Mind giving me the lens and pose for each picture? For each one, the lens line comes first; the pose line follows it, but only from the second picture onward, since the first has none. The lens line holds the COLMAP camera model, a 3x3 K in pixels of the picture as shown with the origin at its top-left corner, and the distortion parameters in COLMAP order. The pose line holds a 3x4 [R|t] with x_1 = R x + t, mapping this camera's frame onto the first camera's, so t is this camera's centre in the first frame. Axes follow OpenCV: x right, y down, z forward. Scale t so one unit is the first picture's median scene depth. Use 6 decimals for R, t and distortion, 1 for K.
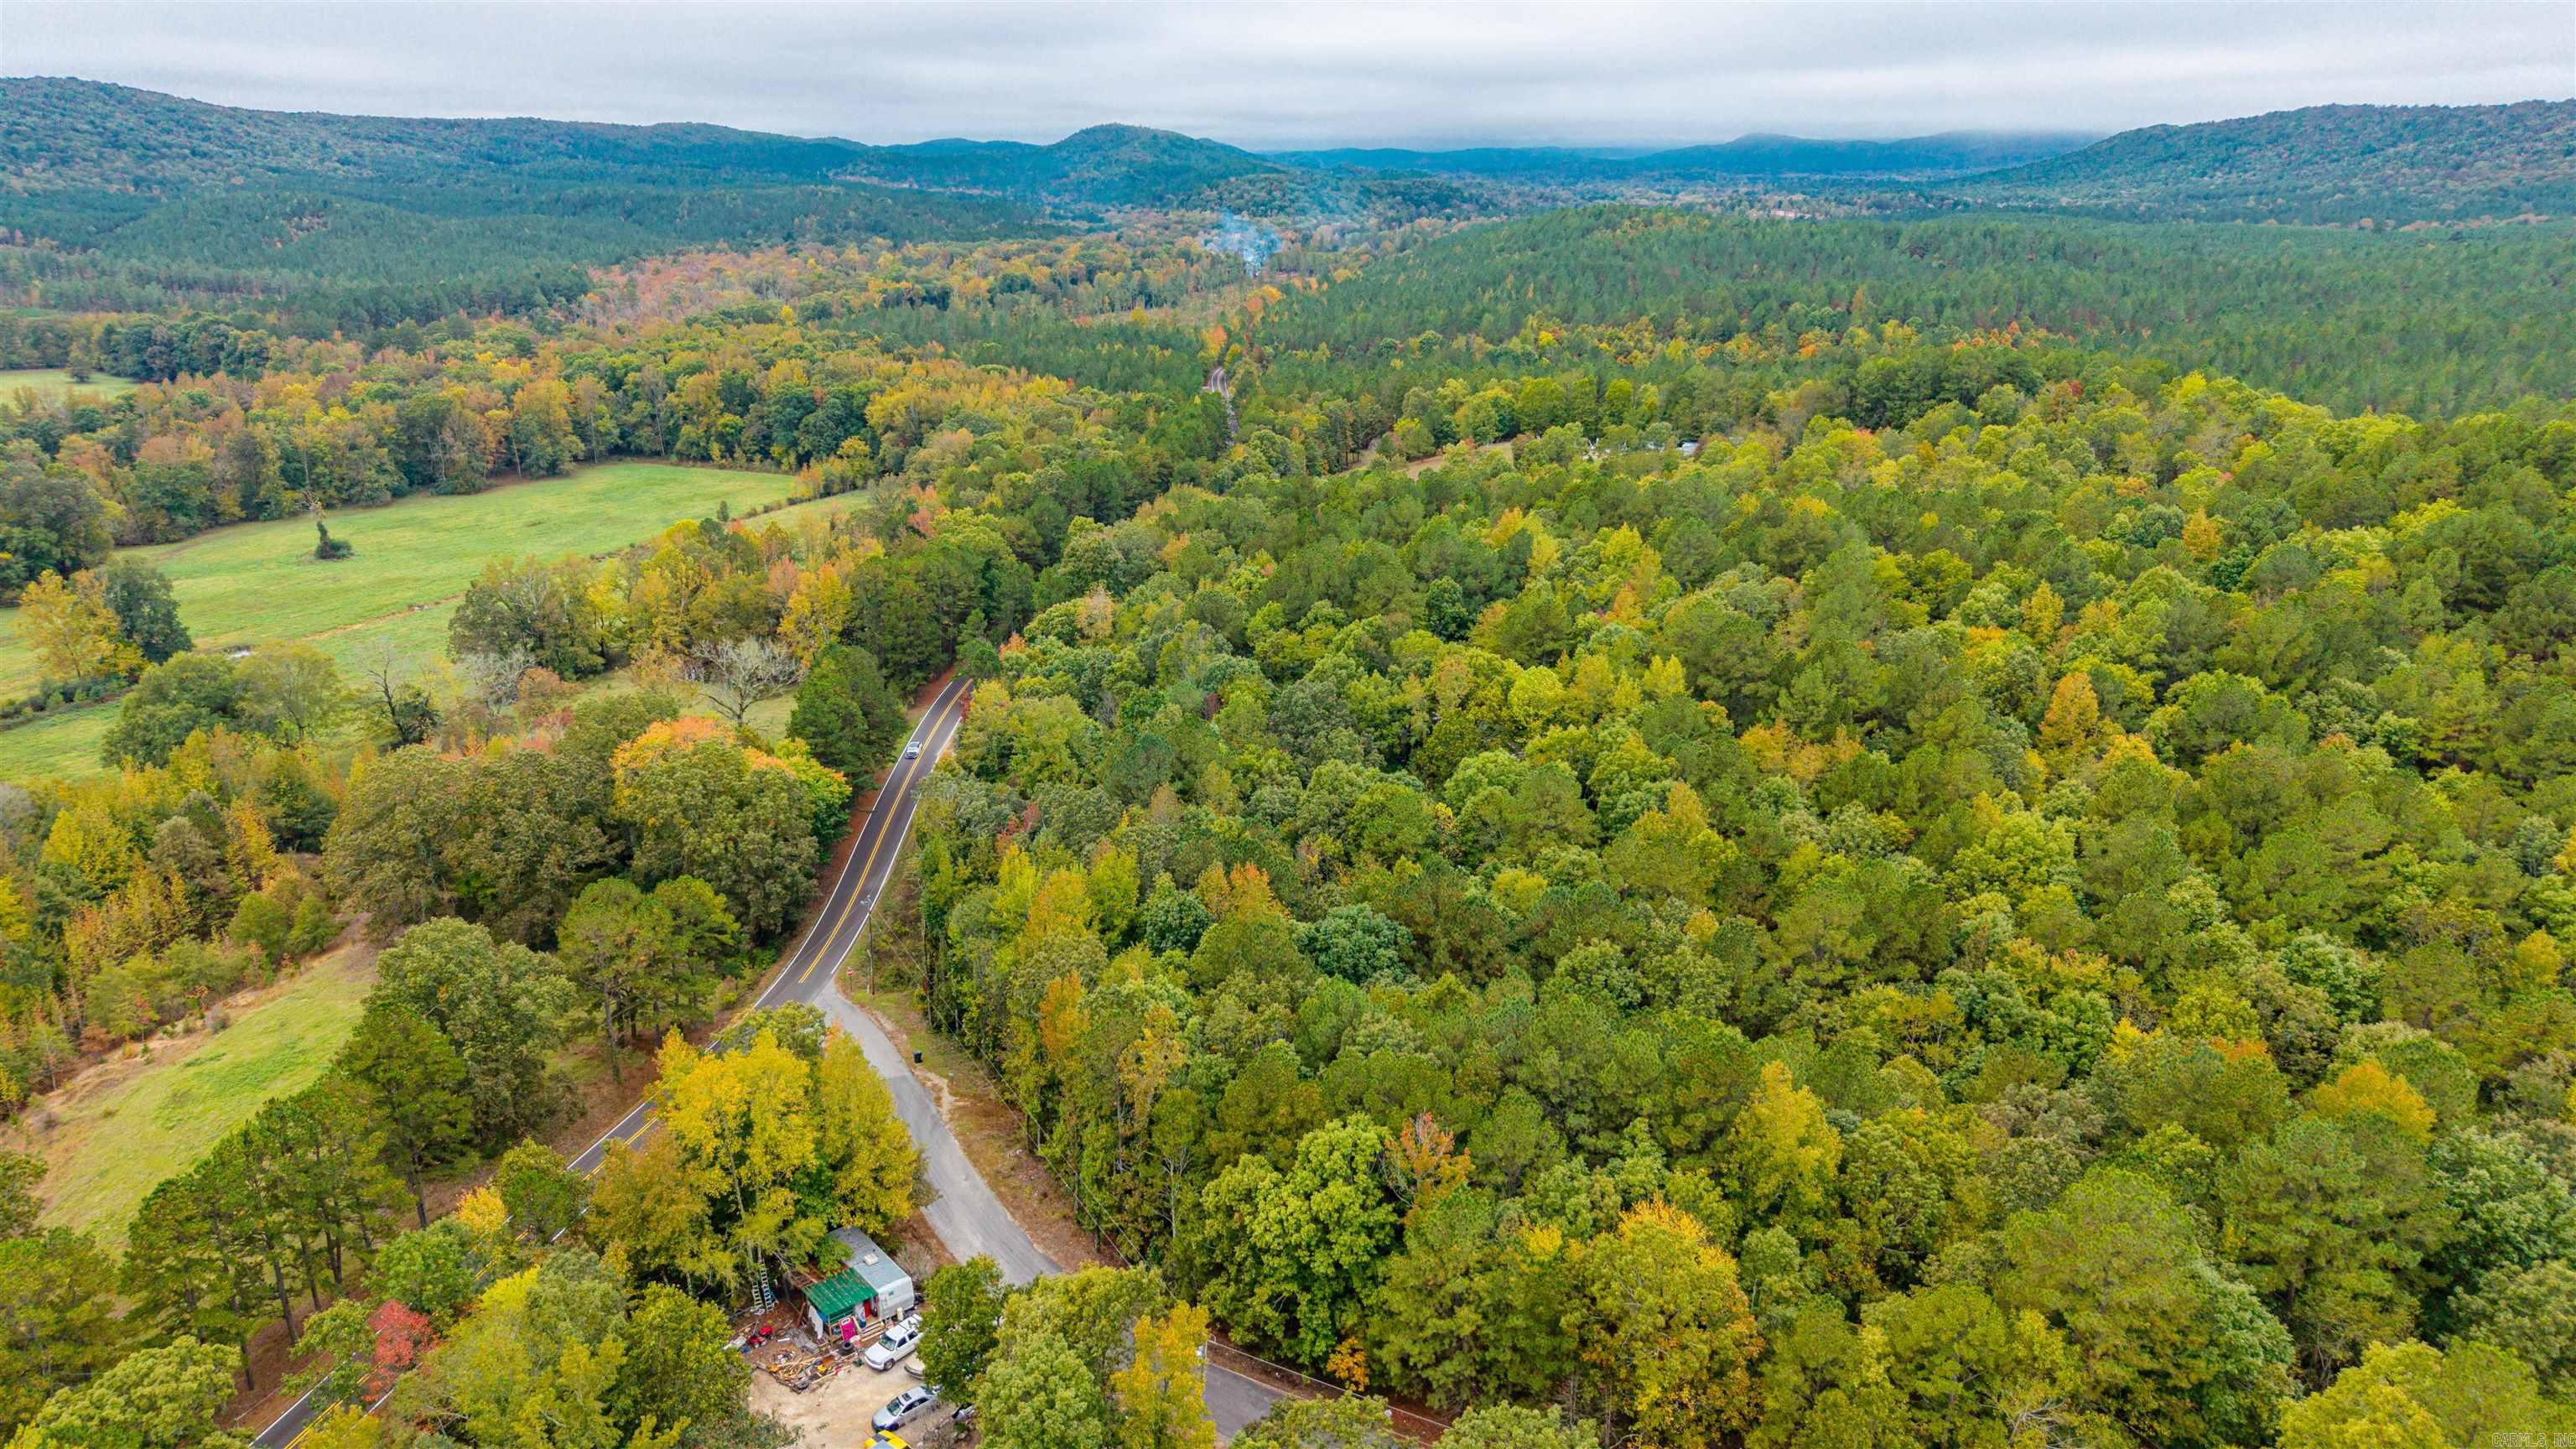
lens RADIAL K [[1732.5, 0, 1288.0], [0, 1732.5, 724.5], [0, 0, 1]] dist [0.061791, -0.099688]
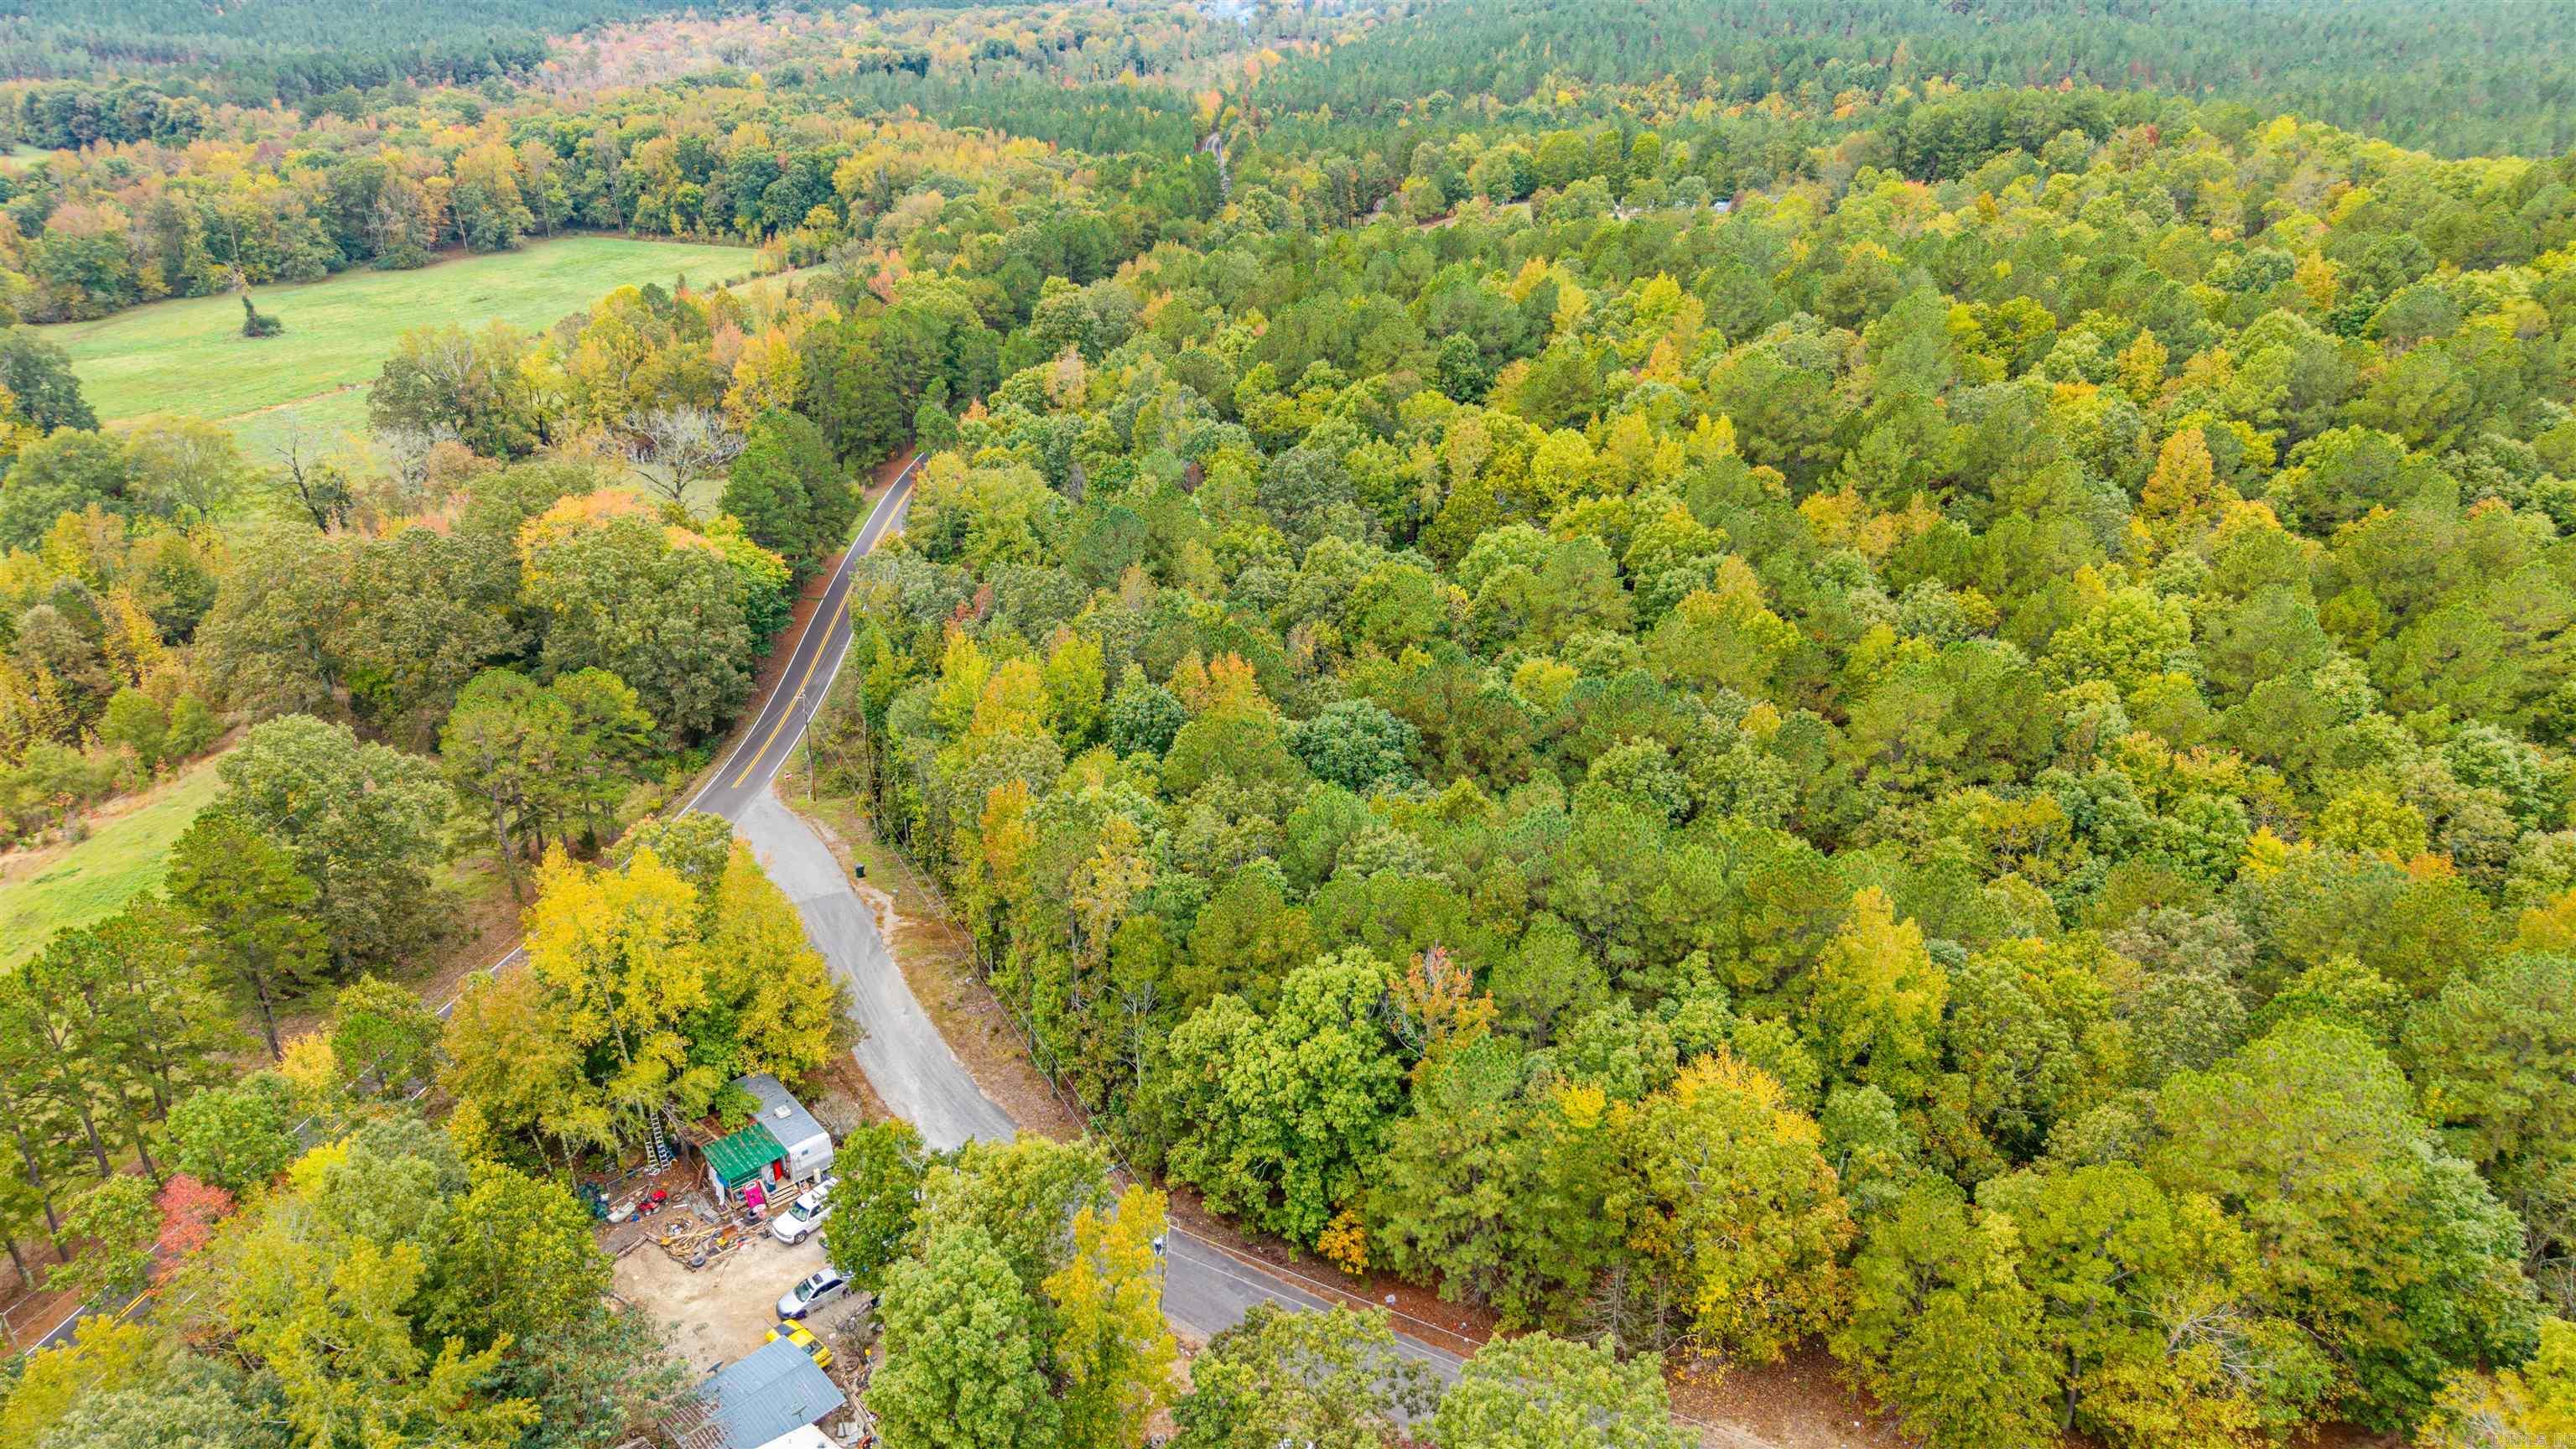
lens RADIAL K [[1737.1, 0, 1288.0], [0, 1737.1, 724.5], [0, 0, 1]] dist [0.014718, -0.001207]
pose [[0.999993, -0.002811, -0.002653, 0.007013], [0.003094, 0.993533, 0.113497, 0.016925], [0.002317, -0.113505, 0.993535, 0.128676]]
